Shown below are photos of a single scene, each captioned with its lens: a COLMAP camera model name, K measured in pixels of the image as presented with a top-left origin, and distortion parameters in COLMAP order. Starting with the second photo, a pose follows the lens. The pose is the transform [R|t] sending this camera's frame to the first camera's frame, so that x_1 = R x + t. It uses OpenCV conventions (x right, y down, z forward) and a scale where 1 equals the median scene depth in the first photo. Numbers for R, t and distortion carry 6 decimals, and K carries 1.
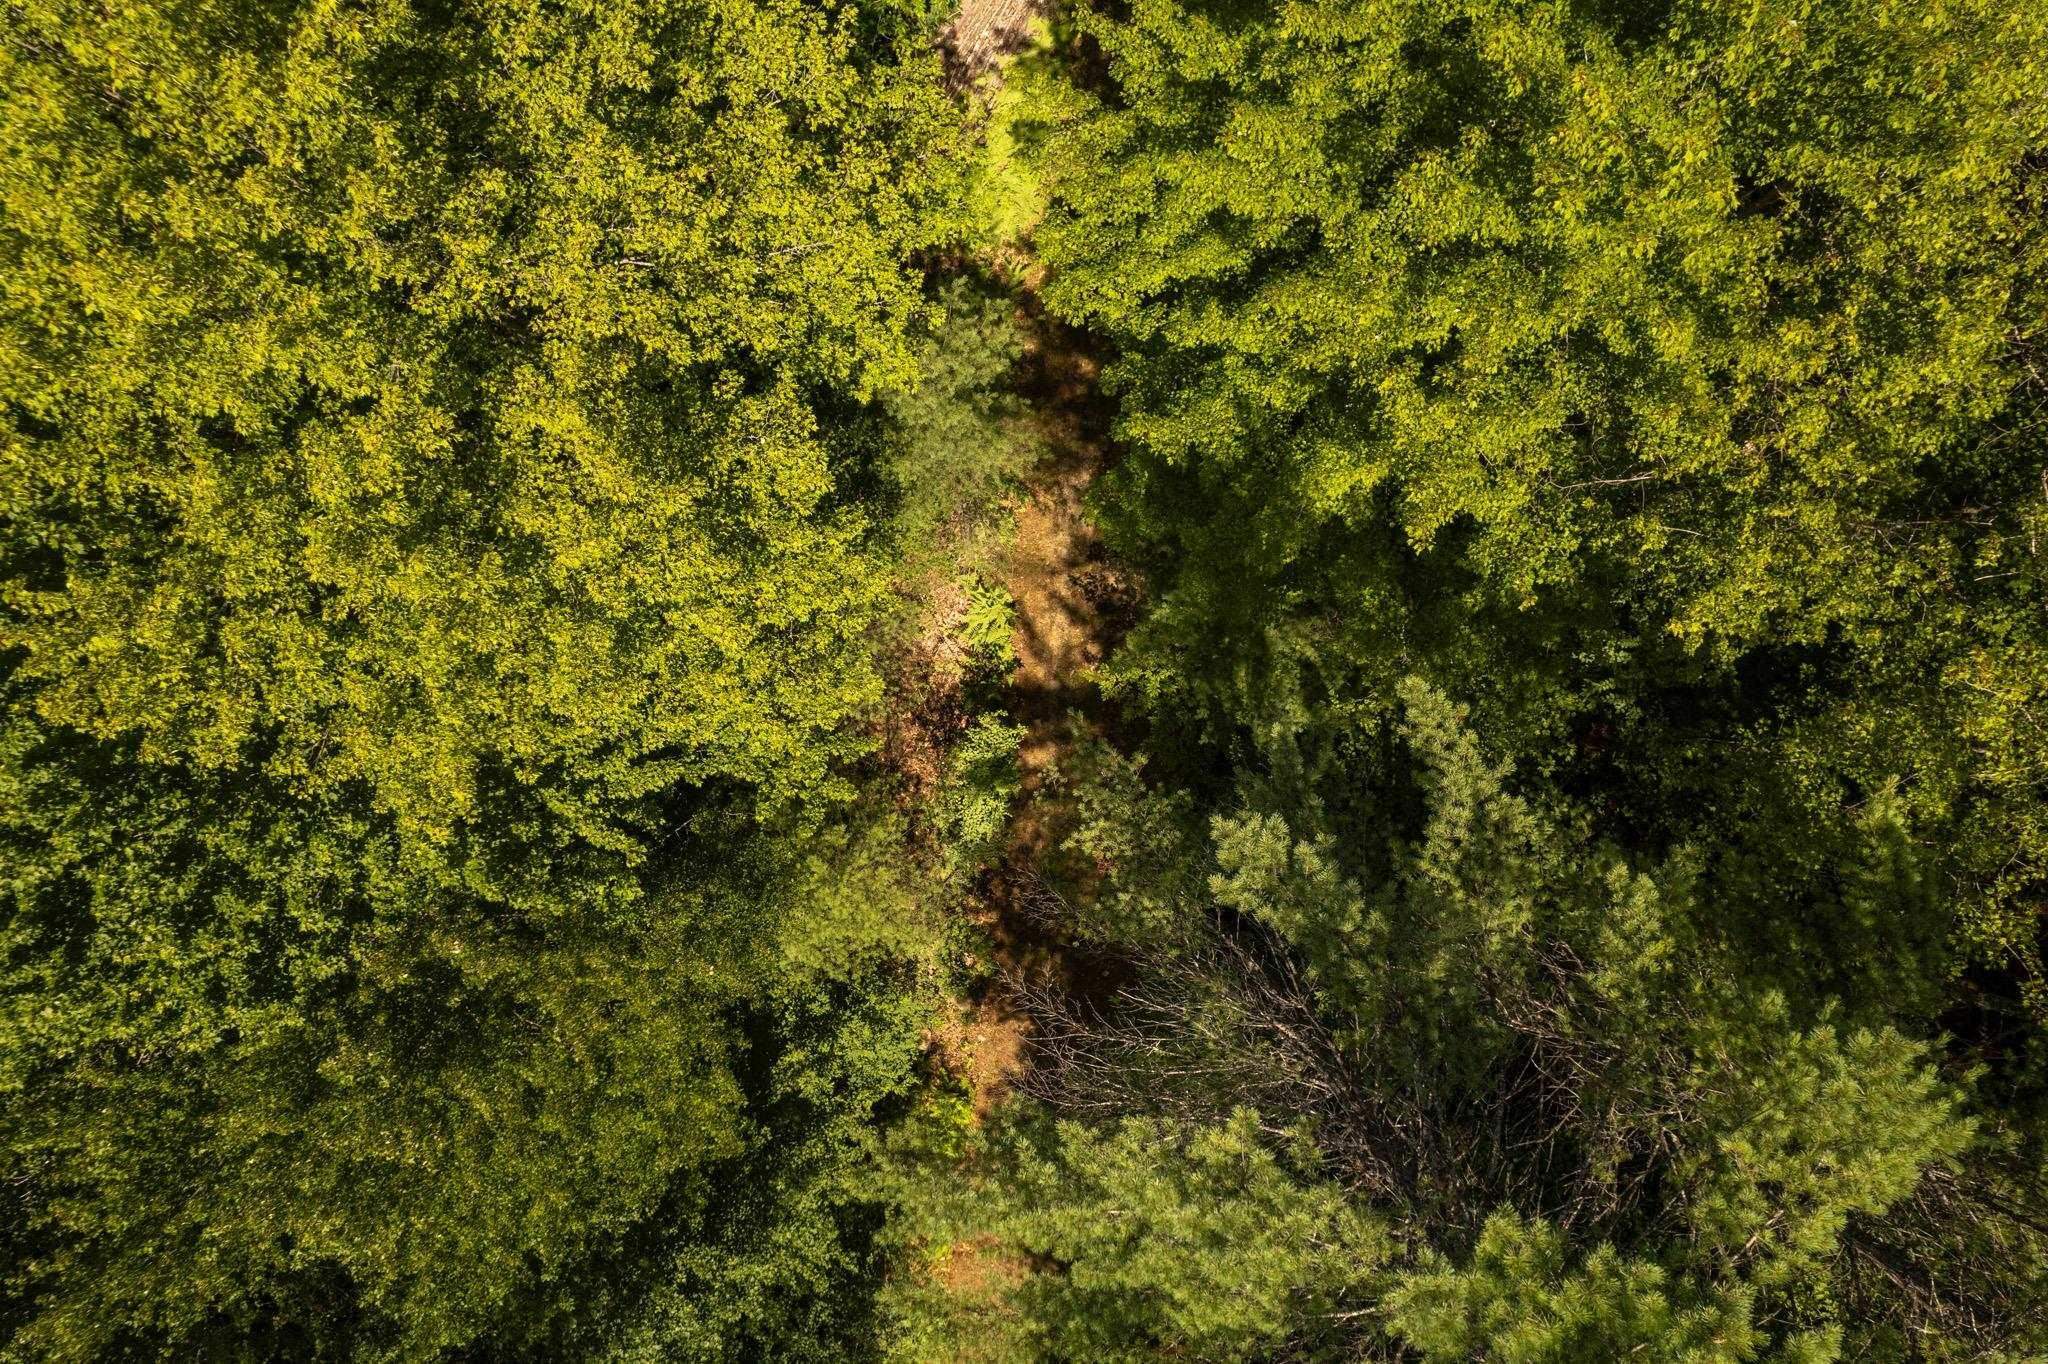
lens RADIAL K [[1289.8, 0, 1022.3], [0, 1289.8, 679.1], [0, 0, 1]] dist [0.322168, 0.000323]
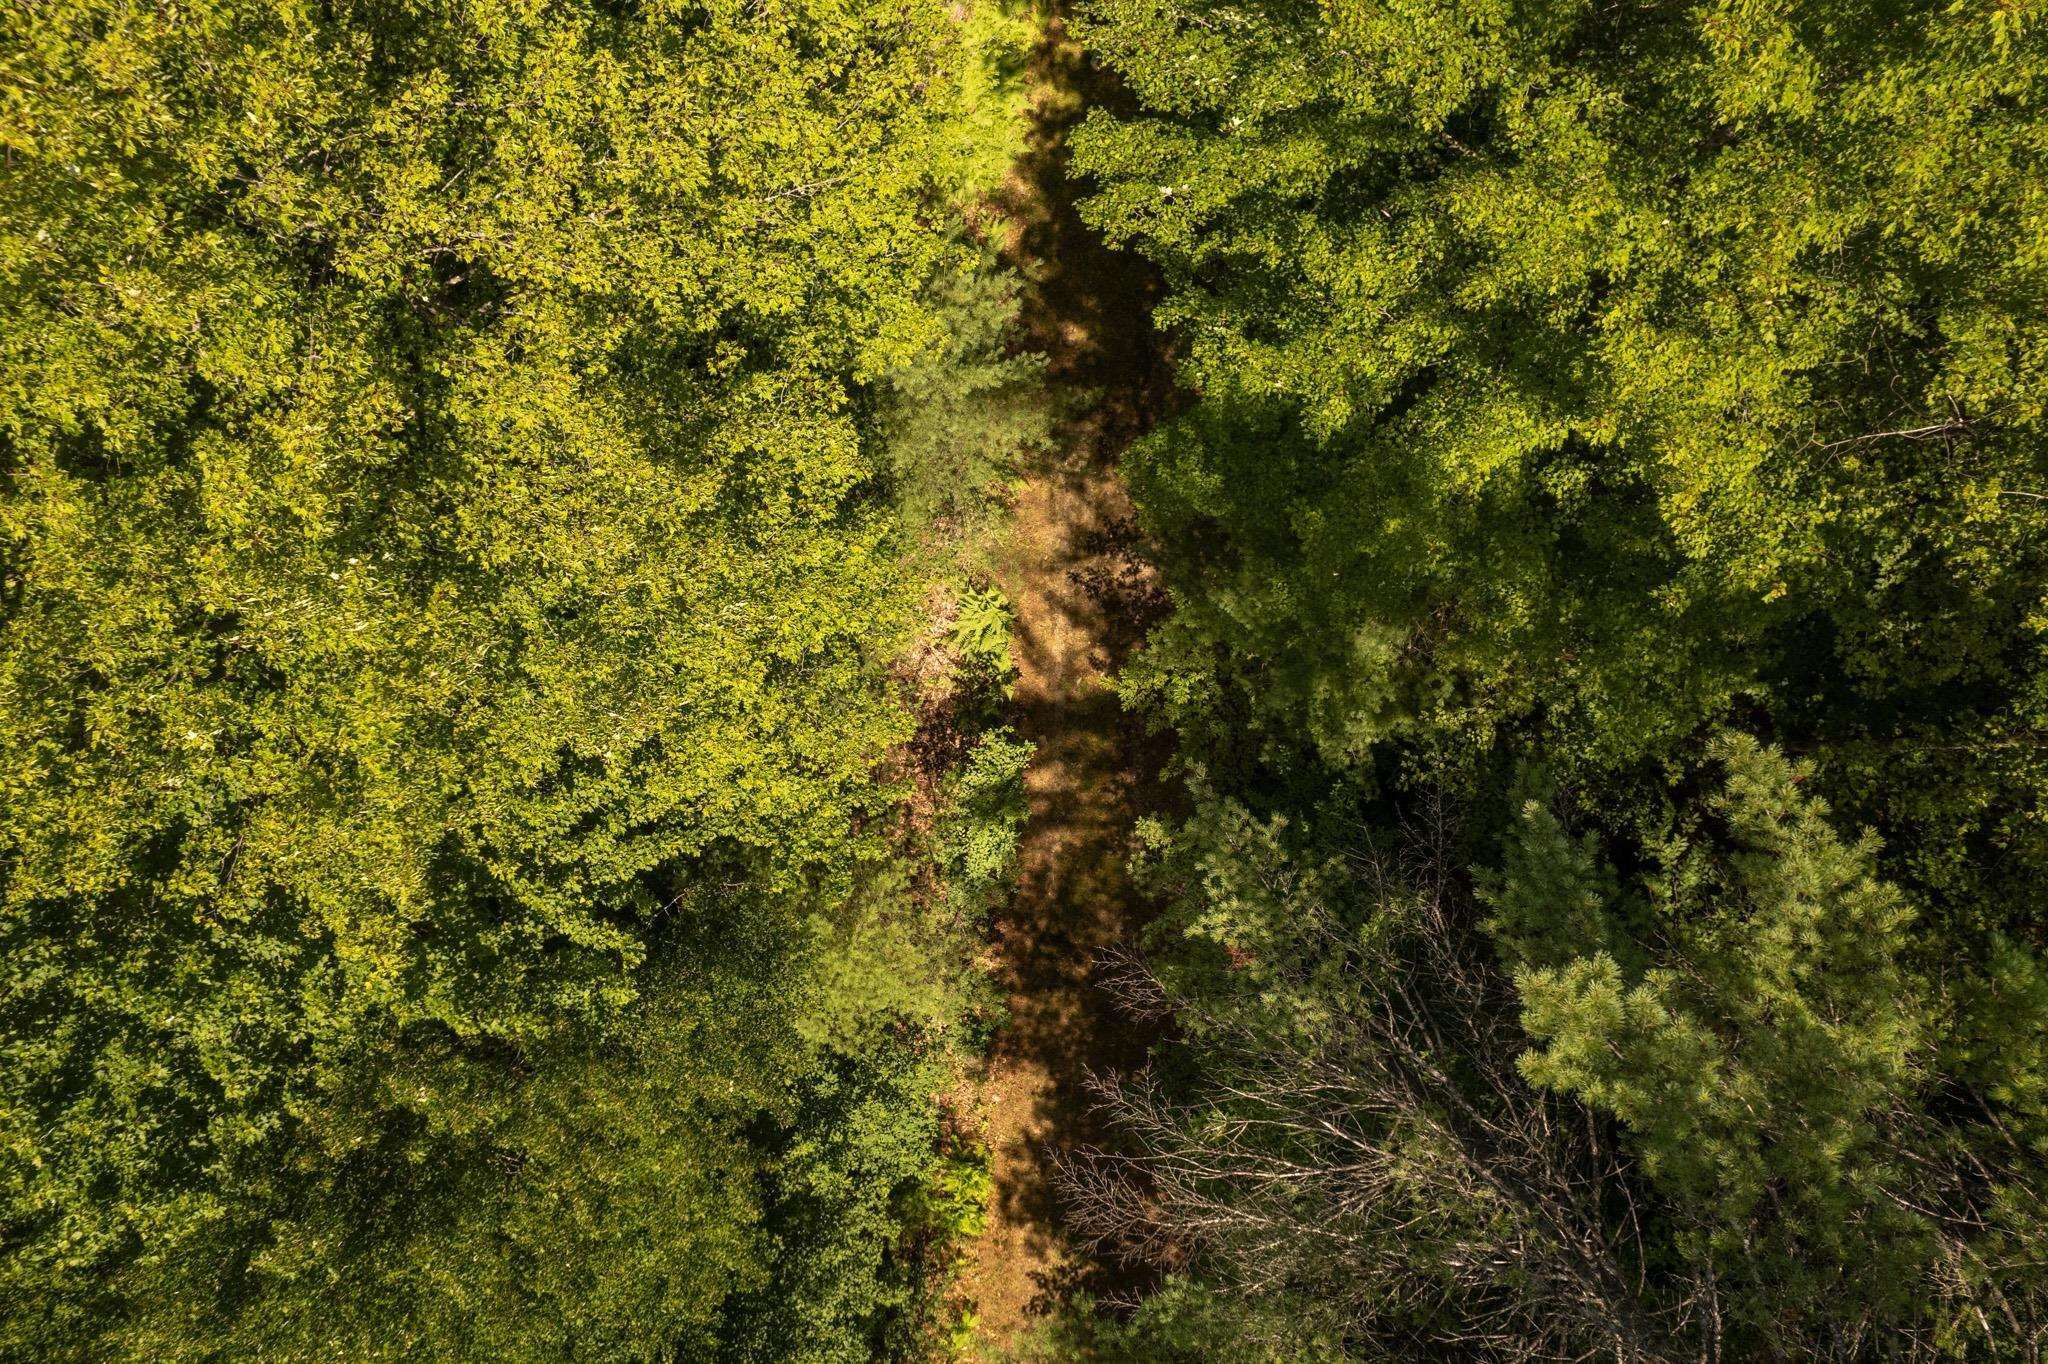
lens RADIAL K [[1326.4, 0, 1024.3], [0, 1326.4, 684.5], [0, 0, 1]] dist [0.220172, 0.000942]
pose [[0.996787, -0.052142, 0.060799, -0.090888], [0.051455, 0.998593, 0.012824, -0.026773], [-0.061382, -0.009655, 0.998068, 0.158750]]
